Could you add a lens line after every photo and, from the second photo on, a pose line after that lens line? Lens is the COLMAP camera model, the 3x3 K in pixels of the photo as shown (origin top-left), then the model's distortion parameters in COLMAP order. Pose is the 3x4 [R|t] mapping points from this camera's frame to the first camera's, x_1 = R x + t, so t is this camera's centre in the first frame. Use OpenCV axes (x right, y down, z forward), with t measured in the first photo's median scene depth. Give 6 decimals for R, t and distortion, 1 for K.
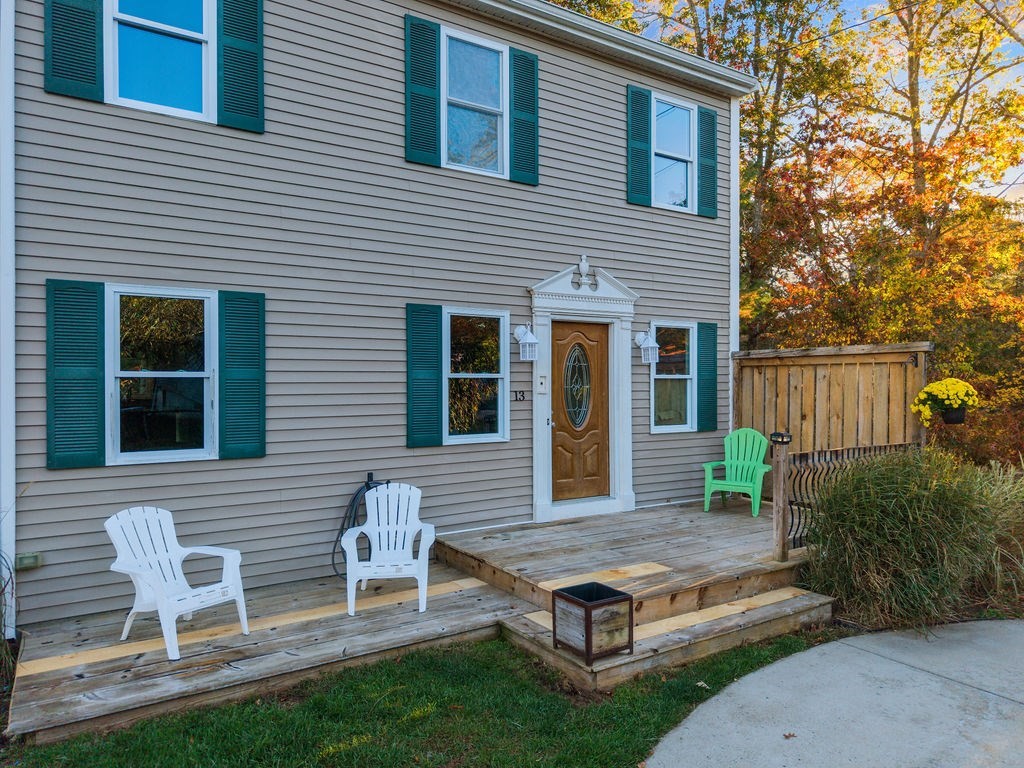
lens RADIAL K [[694.2, 0, 512.0], [0, 694.2, 384.0], [0, 0, 1]] dist [-0.002615, -0.002107]
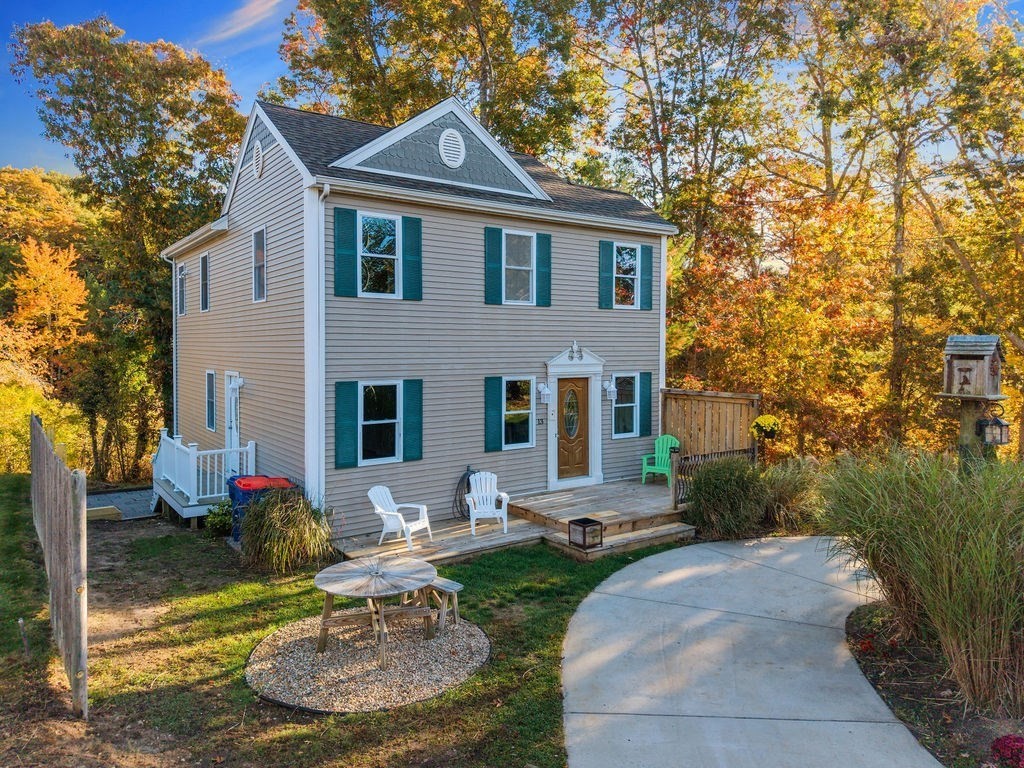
lens RADIAL K [[699.6, 0, 508.6], [0, 699.6, 354.3], [0, 0, 1]] dist [-0.001557, 0.000386]
pose [[0.999082, 0.003415, 0.042705, -0.165679], [-0.003964, 0.999911, 0.012775, -0.199216], [-0.042657, -0.012932, 0.999006, -0.905963]]
